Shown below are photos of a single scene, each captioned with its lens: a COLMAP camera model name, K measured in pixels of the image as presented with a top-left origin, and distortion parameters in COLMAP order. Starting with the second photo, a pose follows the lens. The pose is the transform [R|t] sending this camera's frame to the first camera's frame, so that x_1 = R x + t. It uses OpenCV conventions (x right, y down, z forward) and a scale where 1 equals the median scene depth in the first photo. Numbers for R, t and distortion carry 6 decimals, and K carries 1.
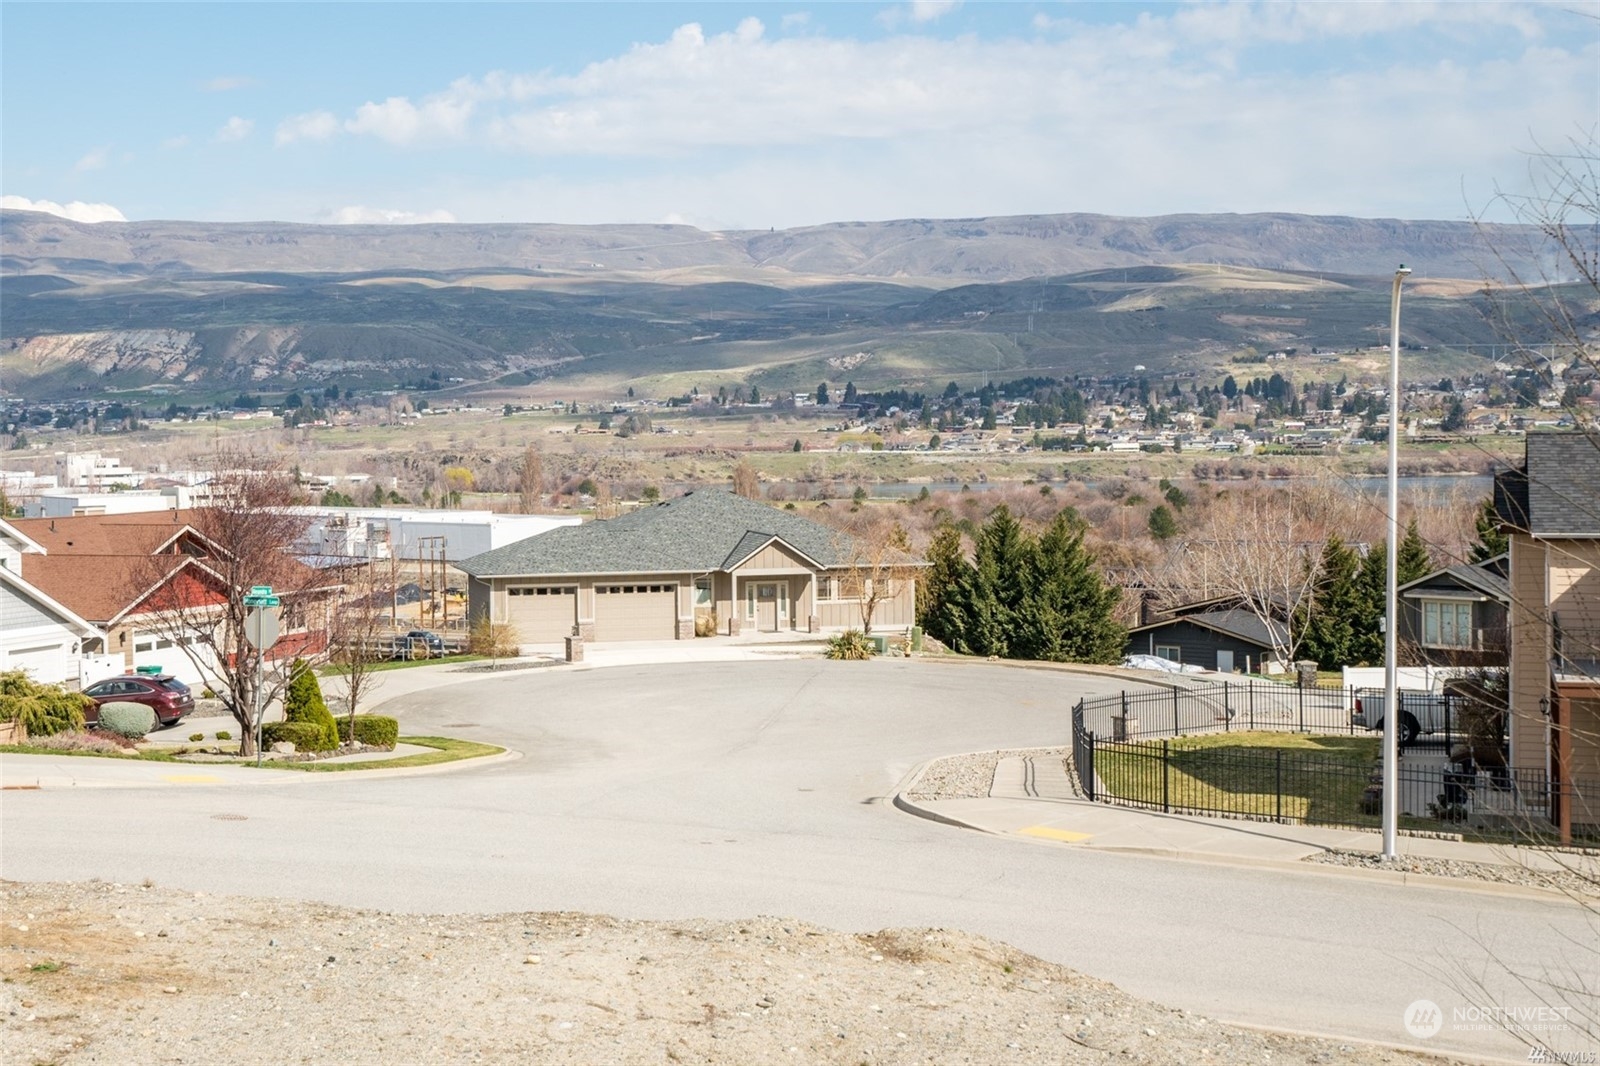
lens RADIAL K [[2205.4, 0, 800.9], [0, 2205.4, 530.7], [0, 0, 1]] dist [-0.007392, 0.000000]
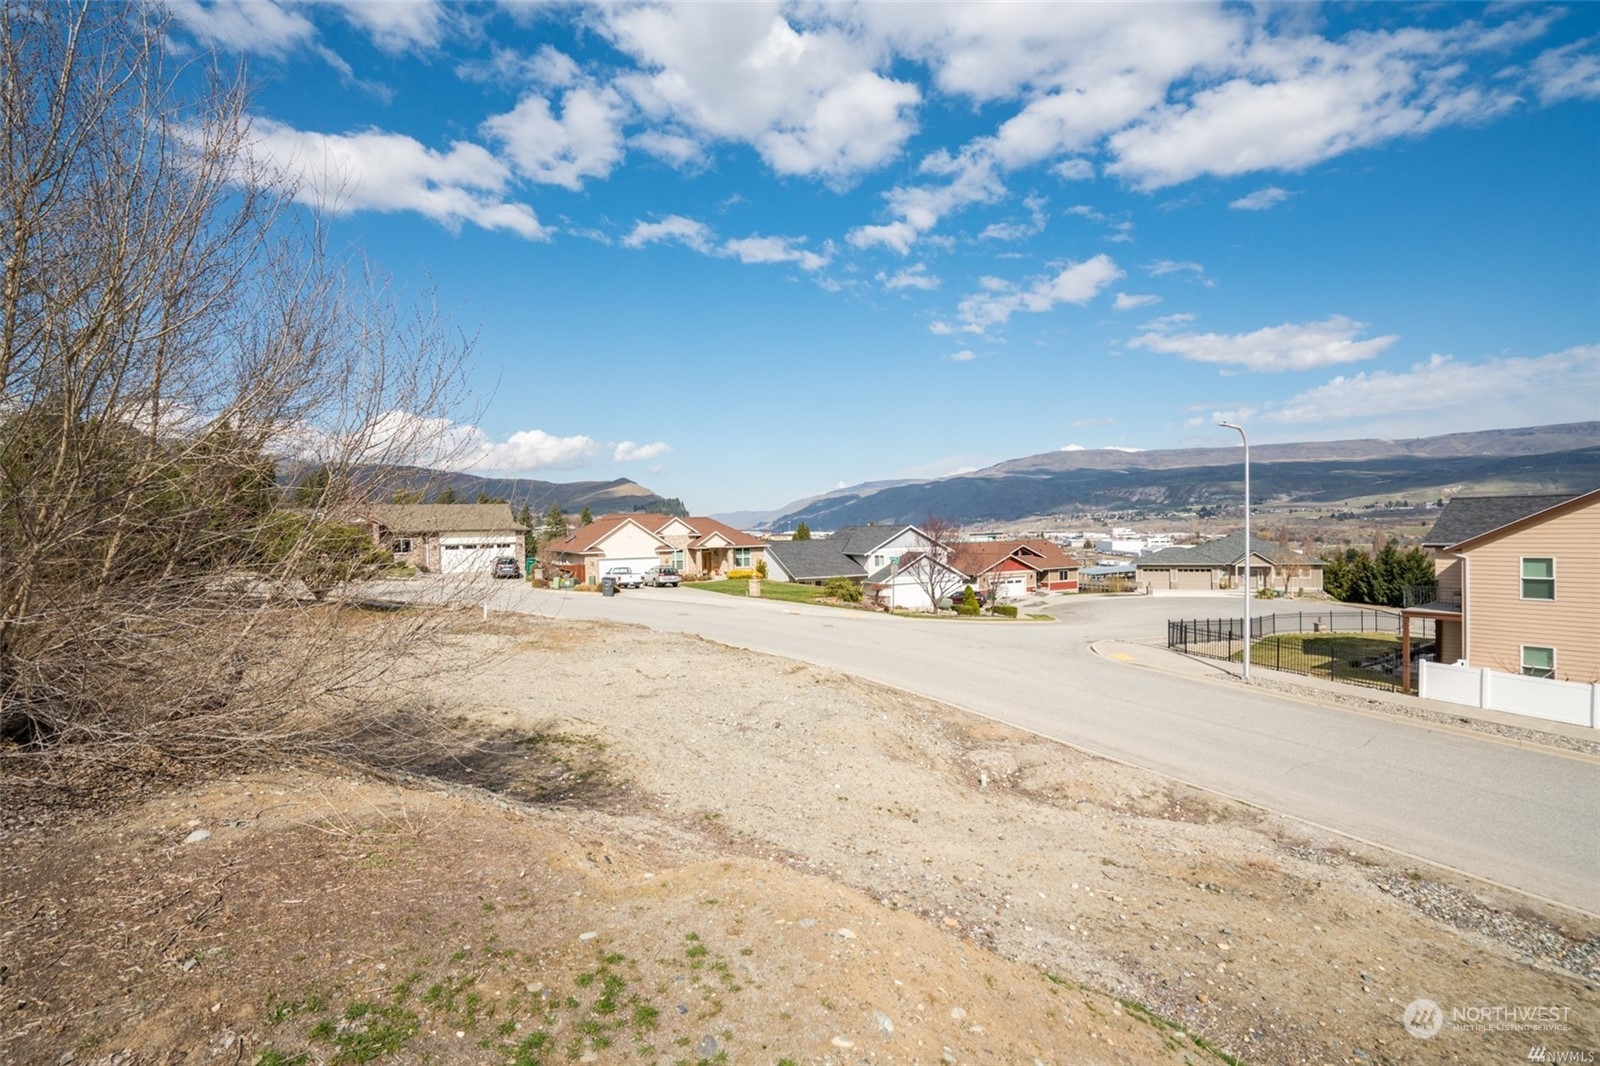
lens RADIAL K [[715.4, 0, 799.8], [0, 715.4, 533.3], [0, 0, 1]] dist [0.001411, 0.000171]
pose [[0.837352, 0.001872, -0.546661, -0.155274], [-0.011970, 0.999817, -0.014913, -0.006923], [0.546533, 0.019031, 0.837221, -0.071639]]
